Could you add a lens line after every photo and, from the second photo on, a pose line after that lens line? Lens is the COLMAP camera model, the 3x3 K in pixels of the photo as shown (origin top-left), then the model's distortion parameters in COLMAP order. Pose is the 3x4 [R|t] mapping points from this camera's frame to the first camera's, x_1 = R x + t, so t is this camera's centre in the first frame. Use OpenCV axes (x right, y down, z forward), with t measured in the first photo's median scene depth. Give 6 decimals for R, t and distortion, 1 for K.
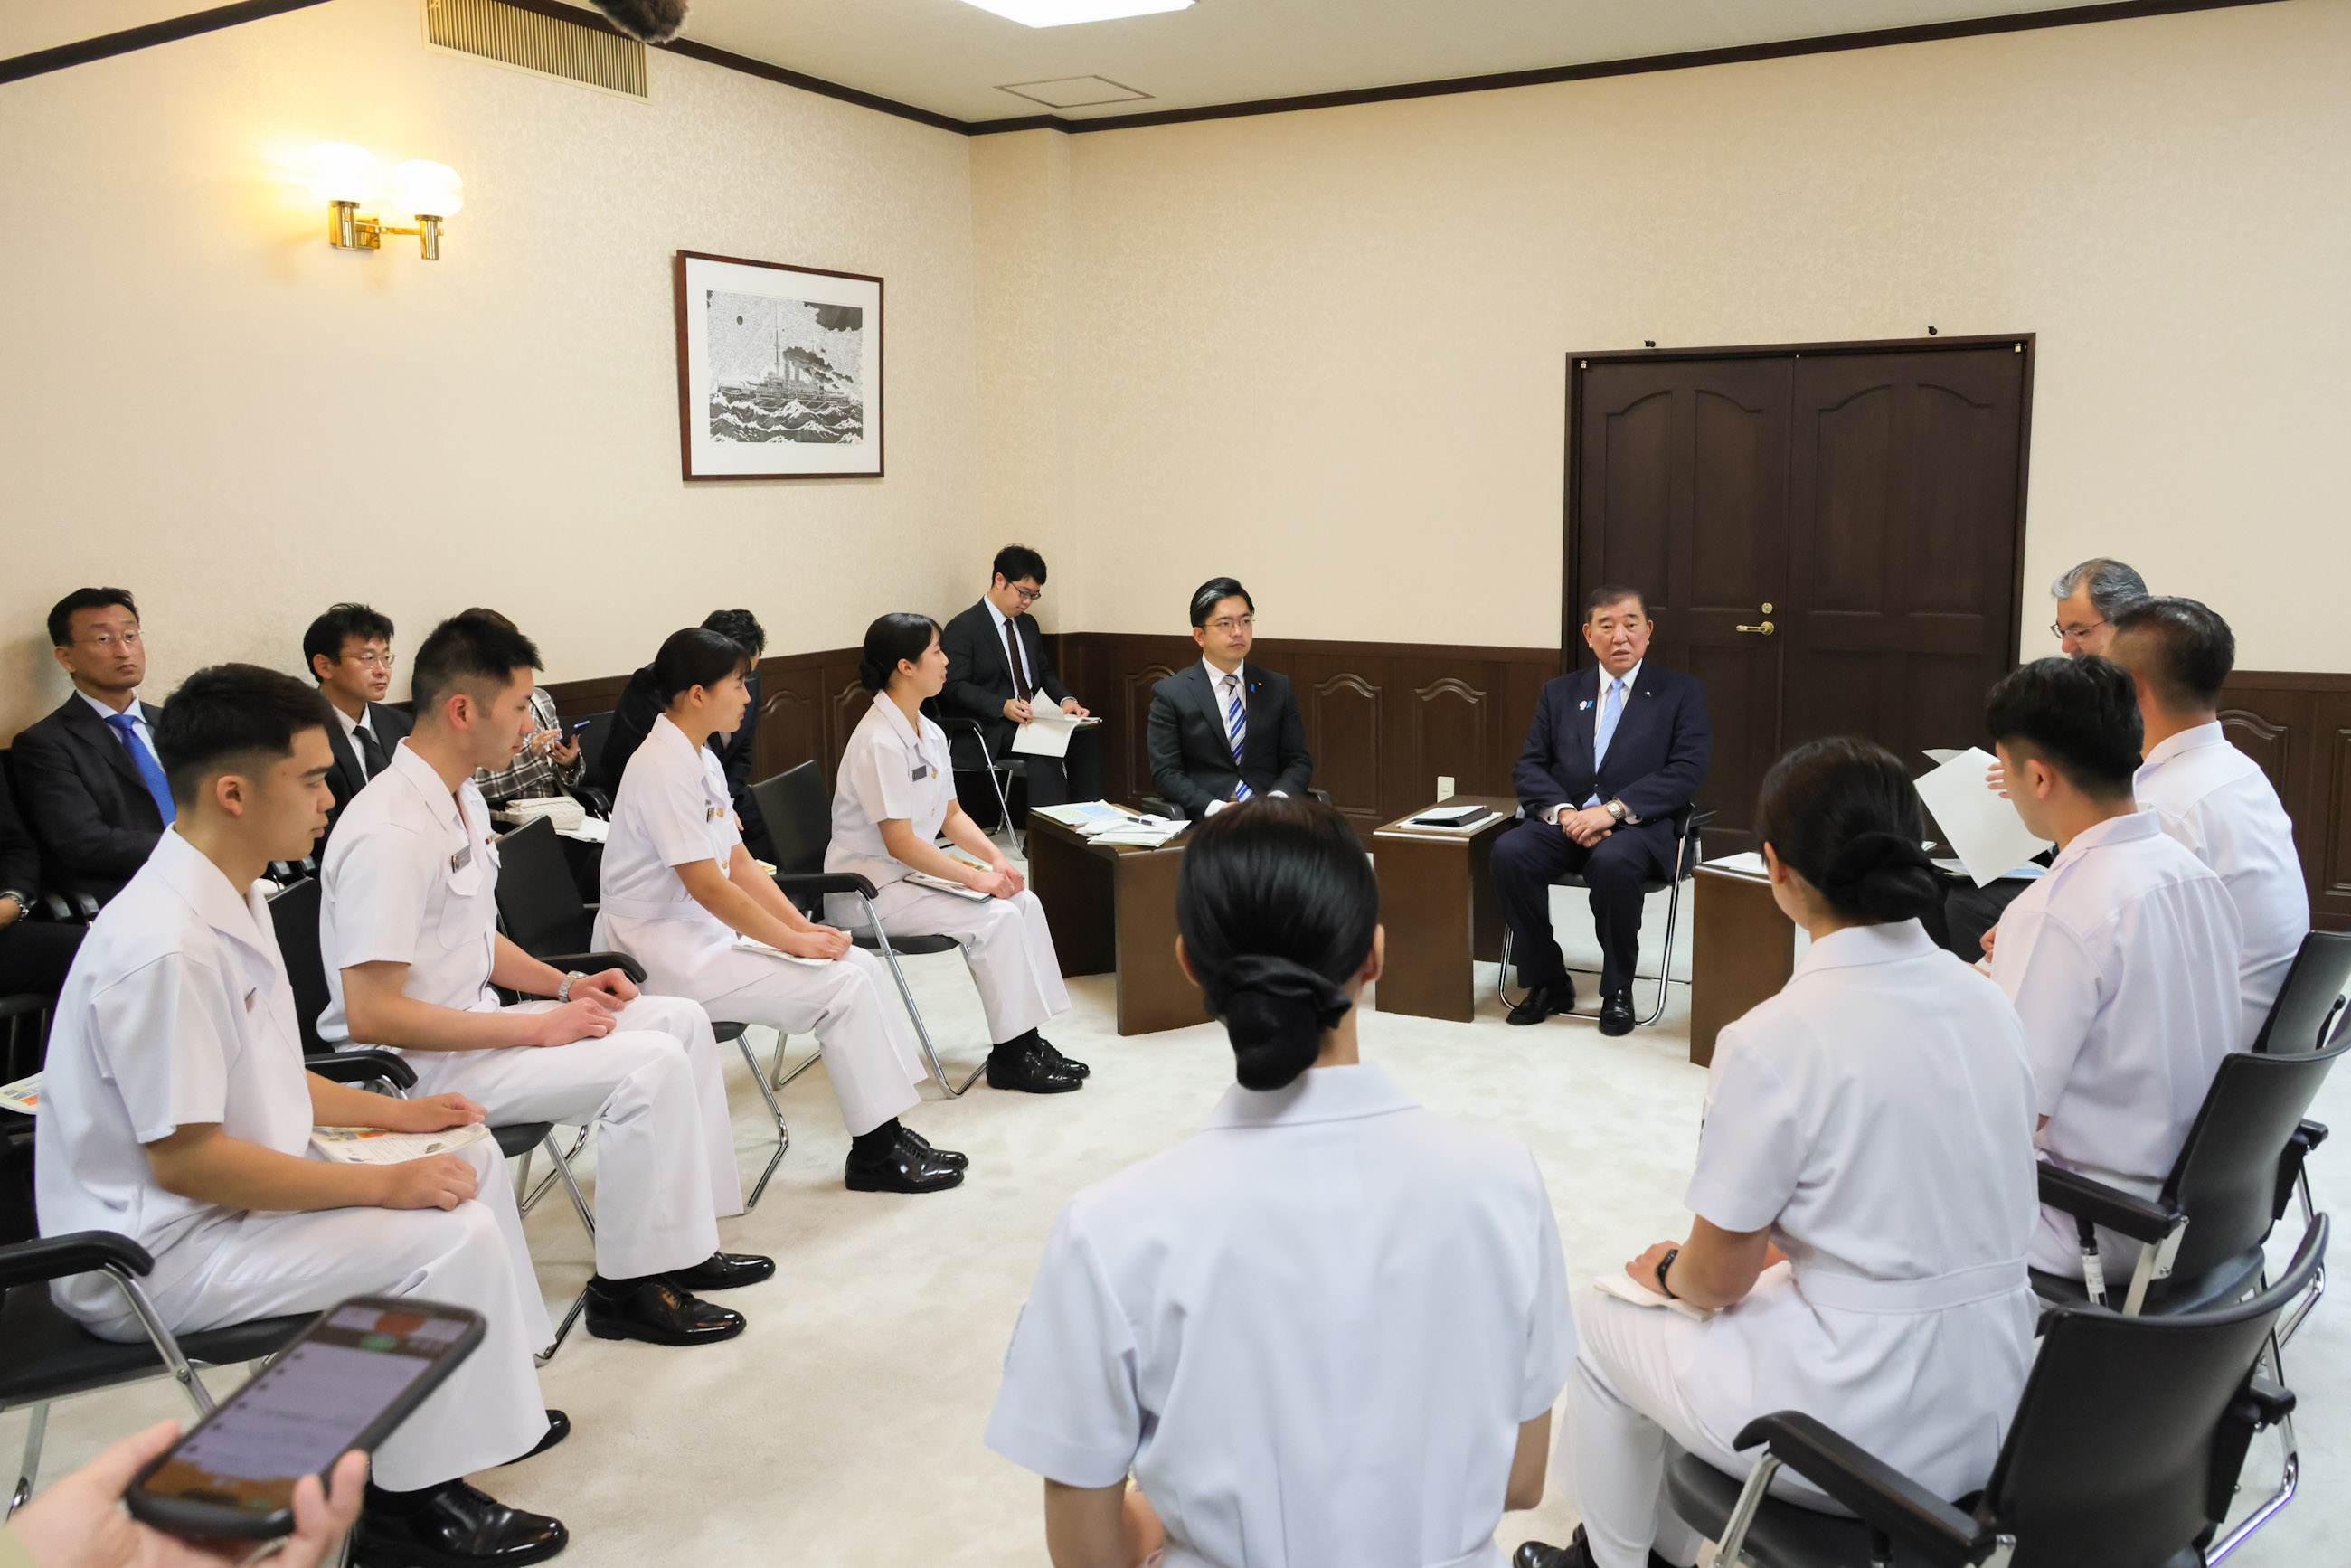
lens RADIAL K [[1833.0, 0, 1184.5], [0, 1833.0, 888.2], [0, 0, 1]] dist [0.008746, -0.009371]
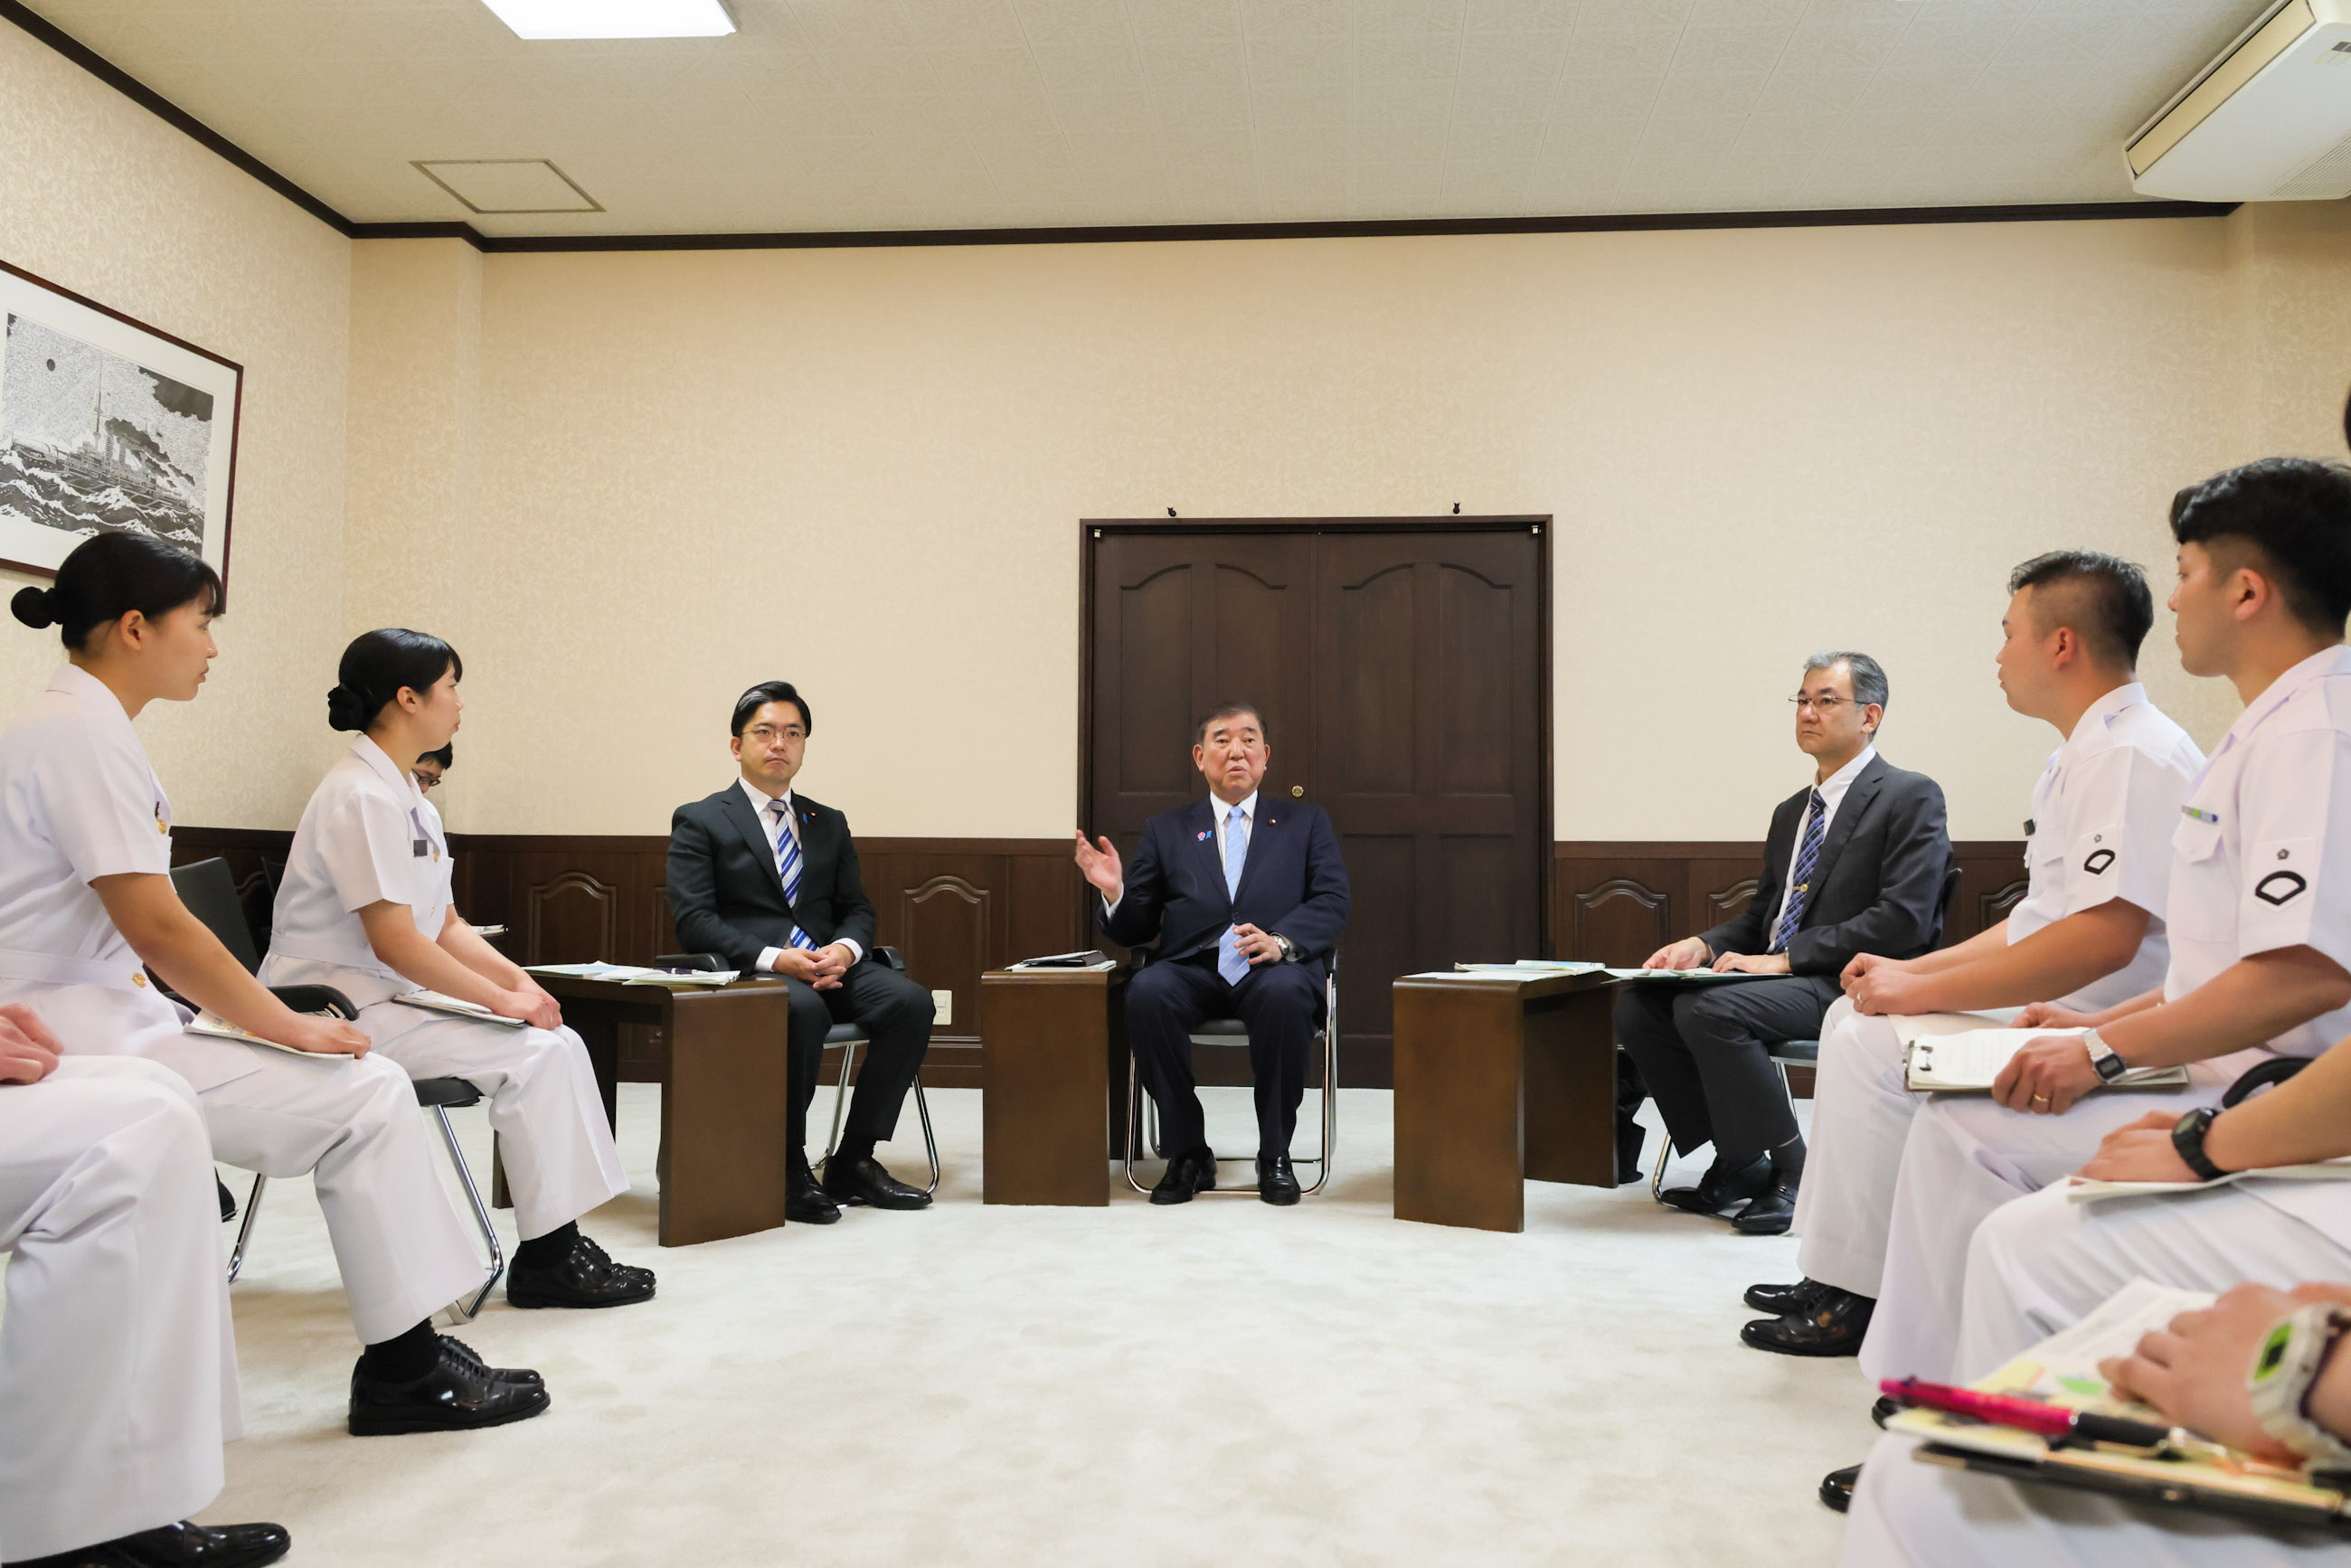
lens RADIAL K [[1833.0, 0, 1184.5], [0, 1833.0, 888.2], [0, 0, 1]] dist [0.008746, -0.009371]
pose [[0.916824, 0.020878, 0.398745, -0.132017], [0.061777, 0.979191, -0.193311, 0.089162], [-0.394483, 0.201866, 0.896456, 0.217093]]
